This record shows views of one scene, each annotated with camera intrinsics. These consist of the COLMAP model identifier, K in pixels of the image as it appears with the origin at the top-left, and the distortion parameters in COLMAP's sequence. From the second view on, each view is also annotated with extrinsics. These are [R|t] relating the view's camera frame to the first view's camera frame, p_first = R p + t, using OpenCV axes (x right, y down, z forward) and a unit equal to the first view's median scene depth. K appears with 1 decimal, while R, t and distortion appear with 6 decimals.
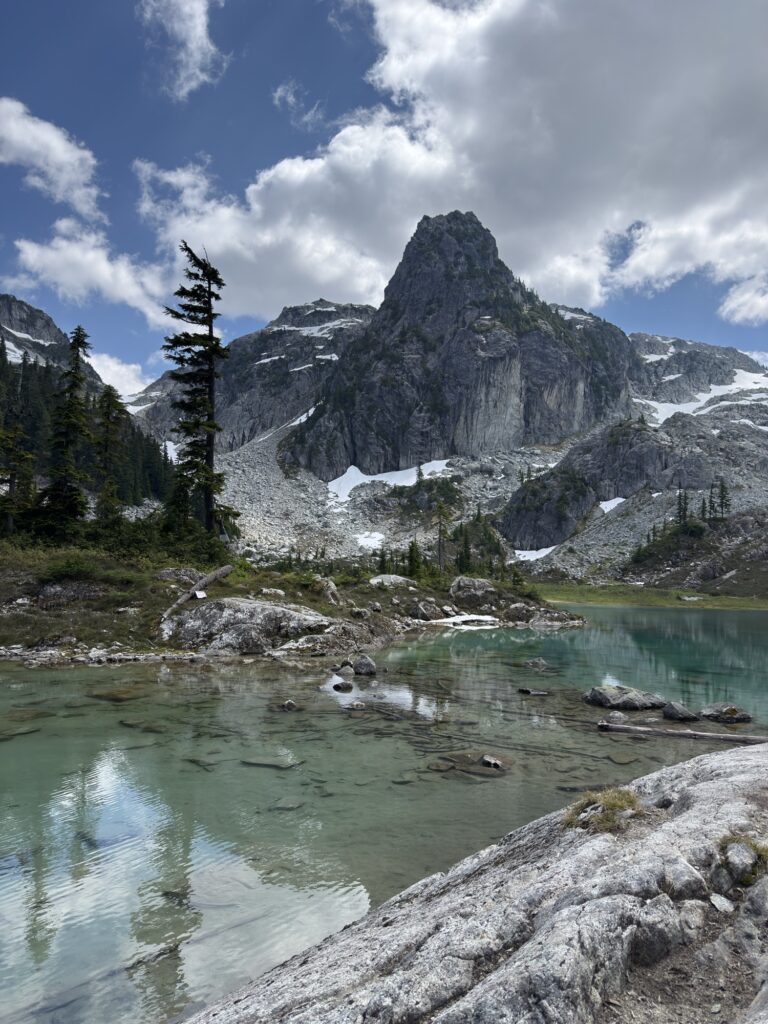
lens RADIAL K [[704.9, 0, 385.2], [0, 704.9, 513.9], [0, 0, 1]] dist [0.180764, -0.355110]
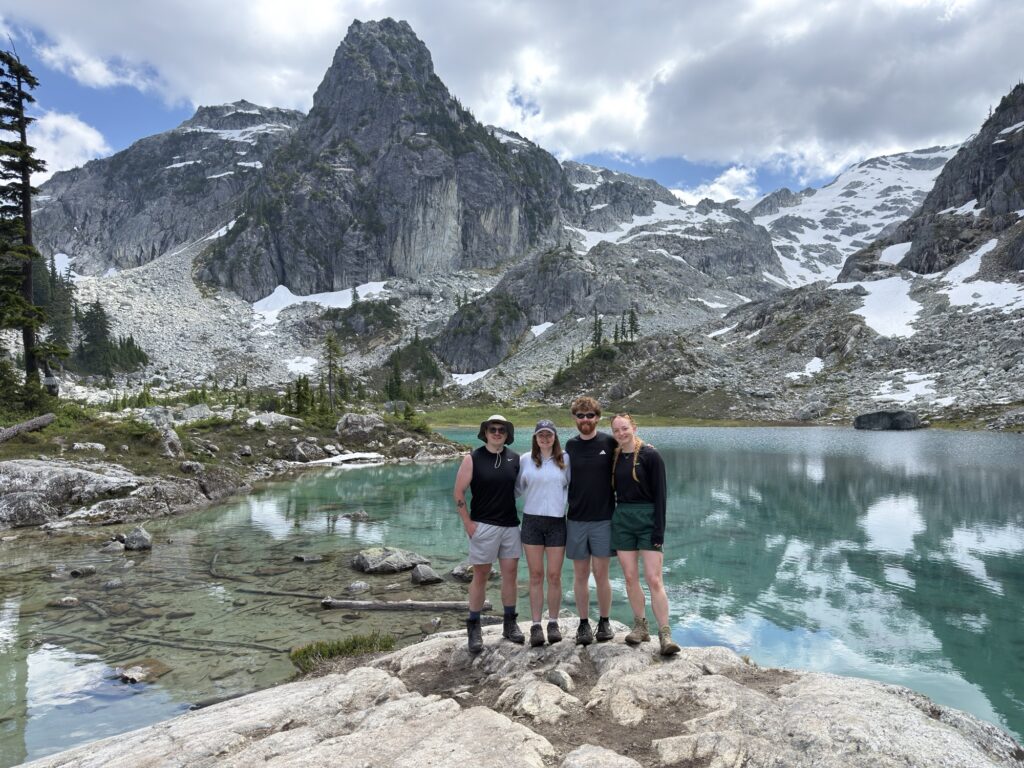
lens RADIAL K [[704.9, 0, 511.3], [0, 704.9, 388.5], [0, 0, 1]] dist [0.180764, -0.355110]
pose [[0.968222, -0.020826, 0.249225, 0.009169], [0.002331, 0.997235, 0.074277, -0.001945], [-0.250083, -0.071335, 0.965593, 0.000657]]
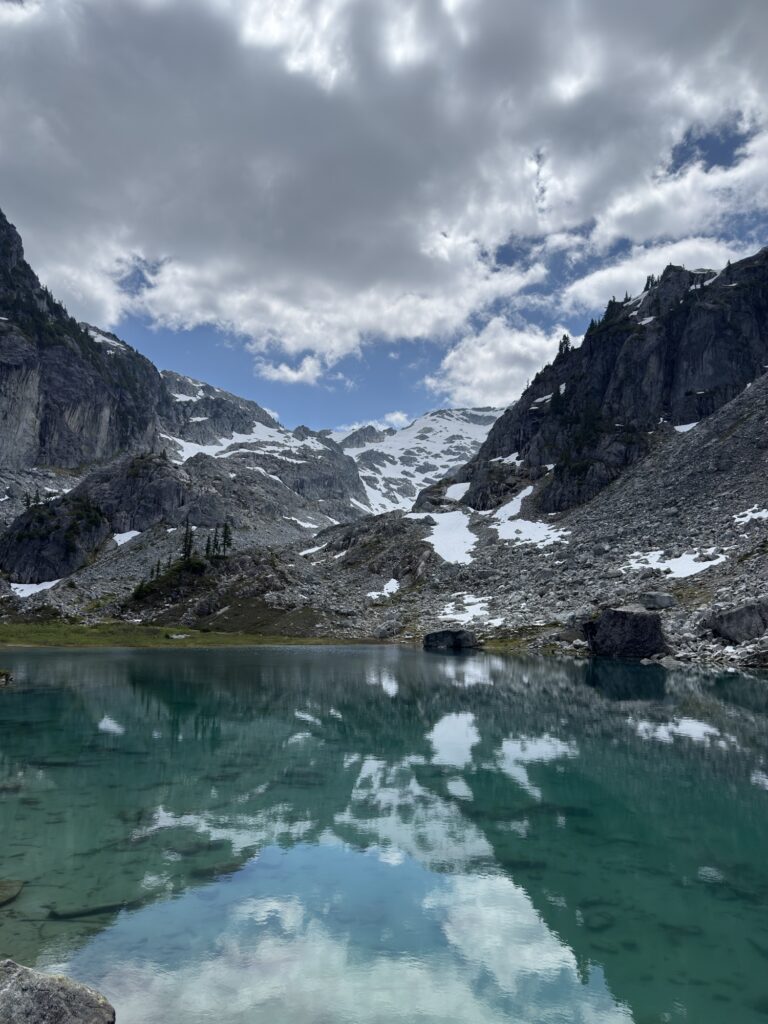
lens RADIAL K [[703.7, 0, 386.2], [0, 703.7, 507.6], [0, 0, 1]] dist [0.174415, -0.352791]
pose [[0.800256, 0.081977, 0.594028, 0.013135], [-0.049821, 0.996276, -0.070371, -0.001696], [-0.597585, 0.026720, 0.801360, 0.005488]]
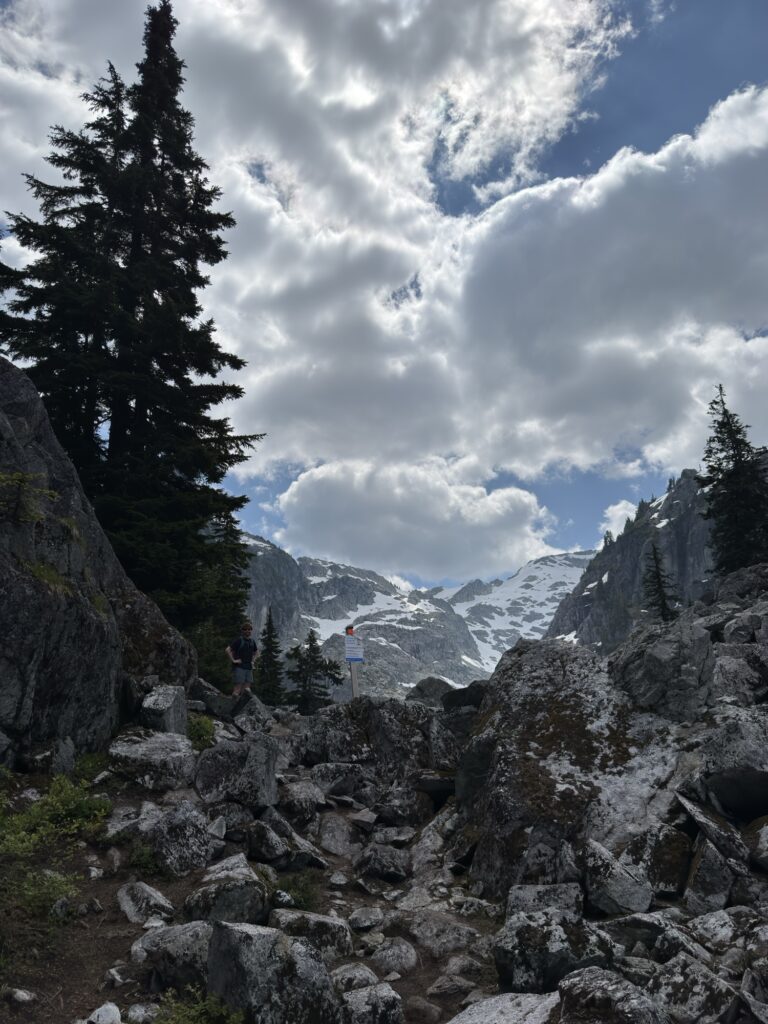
lens RADIAL K [[704.9, 0, 385.2], [0, 704.9, 513.9], [0, 0, 1]] dist [0.180764, -0.355110]
pose [[0.895675, 0.097439, 0.433904, -0.106371], [0.014723, 0.968669, -0.247918, -0.034171], [-0.444466, 0.228442, 0.866178, -0.239447]]
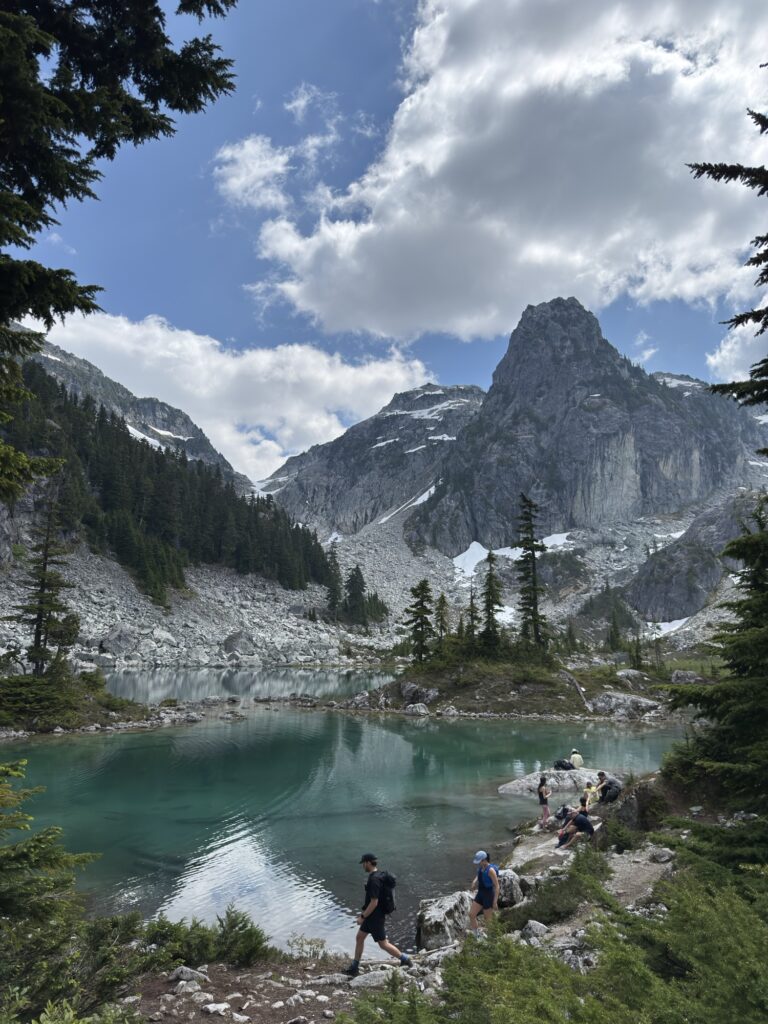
lens RADIAL K [[704.9, 0, 385.2], [0, 704.9, 513.9], [0, 0, 1]] dist [0.180764, -0.355110]
pose [[0.989905, -0.043185, -0.134994, -0.033823], [0.030665, 0.995148, -0.093487, -0.014093], [0.138376, 0.088404, 0.986426, -0.073559]]
